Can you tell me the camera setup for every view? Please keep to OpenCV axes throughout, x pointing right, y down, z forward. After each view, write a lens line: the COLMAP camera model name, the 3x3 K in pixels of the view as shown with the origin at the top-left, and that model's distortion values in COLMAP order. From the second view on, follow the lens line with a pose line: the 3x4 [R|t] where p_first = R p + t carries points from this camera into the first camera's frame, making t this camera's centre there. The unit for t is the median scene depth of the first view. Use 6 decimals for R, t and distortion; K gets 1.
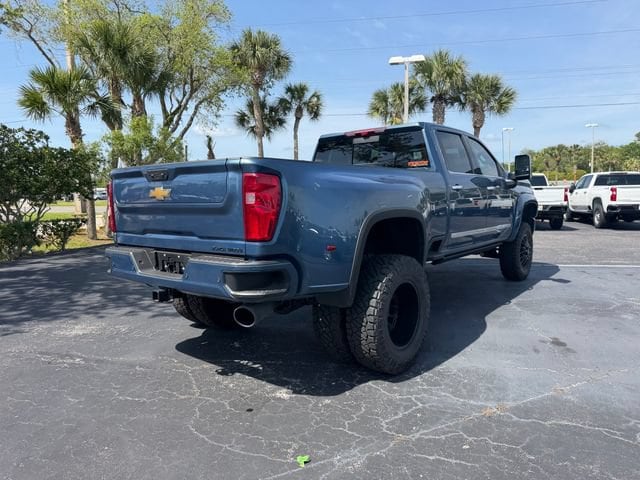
lens RADIAL K [[450.7, 0, 317.4], [0, 450.7, 239.0], [0, 0, 1]] dist [0.031020, -0.039405]
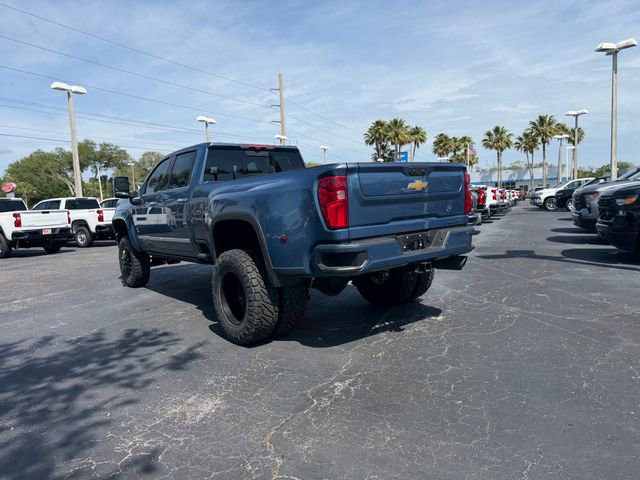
lens RADIAL K [[447.2, 0, 314.2], [0, 447.2, 240.0], [0, 0, 1]] dist [0.068418, -0.090601]
pose [[0.234774, -0.079427, 0.968799, -0.721674], [0.146499, 0.988163, 0.045513, -0.022389], [-0.960947, 0.131243, 0.243631, 0.439419]]
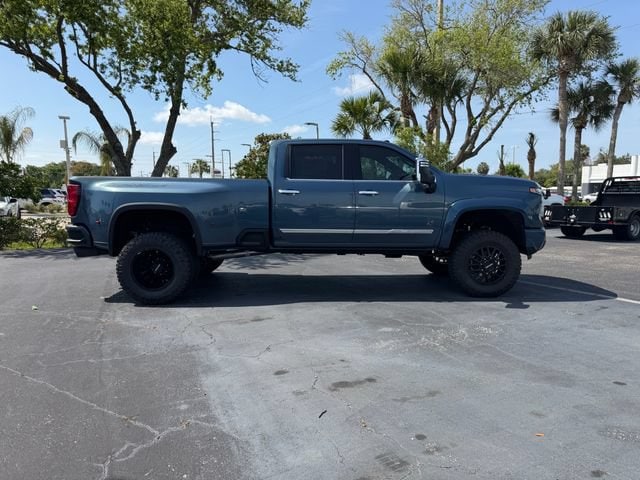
lens RADIAL K [[447.2, 0, 314.2], [0, 447.2, 240.0], [0, 0, 1]] dist [0.068418, -0.090601]
pose [[0.646099, 0.088300, -0.758129, 0.866928], [-0.085031, 0.995429, 0.043473, -0.028748], [0.758503, 0.036377, 0.650654, 0.182714]]
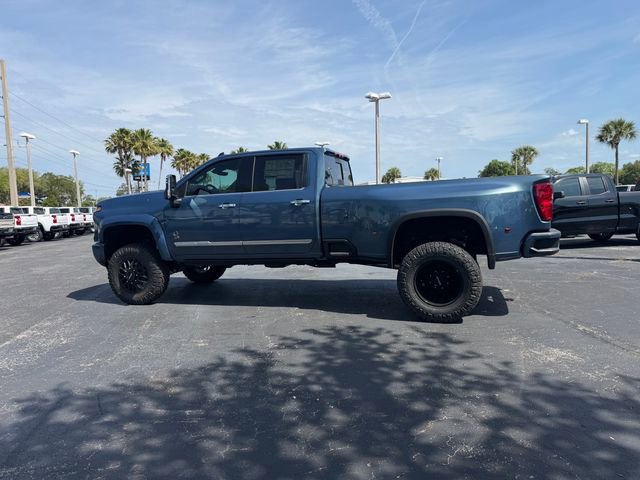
lens RADIAL K [[447.2, 0, 314.2], [0, 447.2, 240.0], [0, 0, 1]] dist [0.068418, -0.090601]
pose [[-0.345541, -0.046169, 0.937267, -0.759430], [0.138207, 0.985393, 0.099493, -0.097548], [-0.928170, 0.163916, -0.334113, 1.097610]]
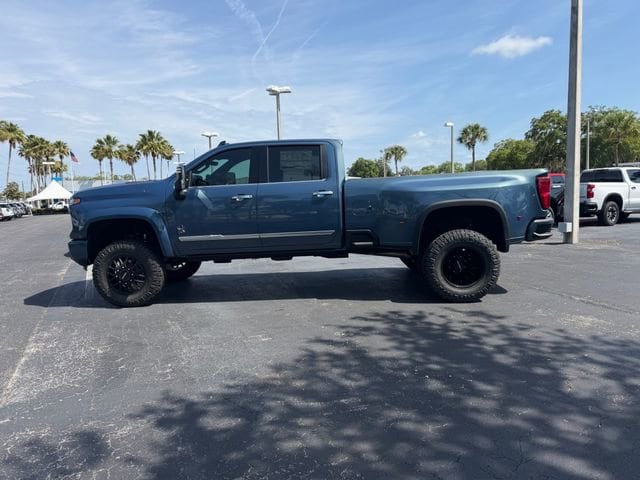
lens RADIAL K [[447.2, 0, 314.2], [0, 447.2, 240.0], [0, 0, 1]] dist [0.068418, -0.090601]
pose [[-0.590586, -0.045461, 0.805693, -0.643123], [0.128426, 0.980392, 0.149457, -0.128068], [-0.796690, 0.191739, -0.573167, 1.332009]]
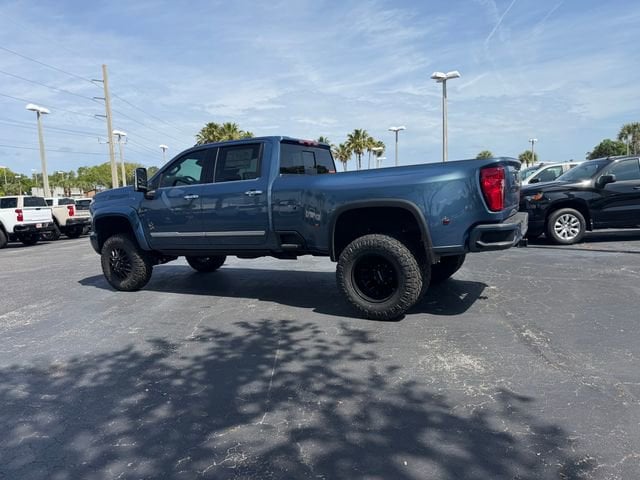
lens RADIAL K [[447.2, 0, 314.2], [0, 447.2, 240.0], [0, 0, 1]] dist [0.068418, -0.090601]
pose [[-0.156220, -0.071878, 0.985104, -0.798964], [0.153166, 0.983521, 0.096052, -0.065952], [-0.975774, 0.165889, -0.142636, 0.866107]]
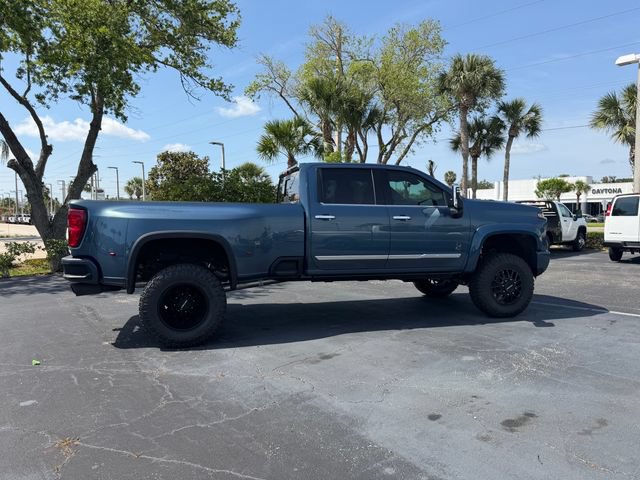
lens RADIAL K [[447.2, 0, 314.2], [0, 447.2, 240.0], [0, 0, 1]] dist [0.068418, -0.090601]
pose [[0.812279, 0.042423, -0.581724, 0.648429], [-0.067355, 0.997502, -0.021306, -0.019728], [0.579367, 0.056488, 0.813107, 0.035050]]
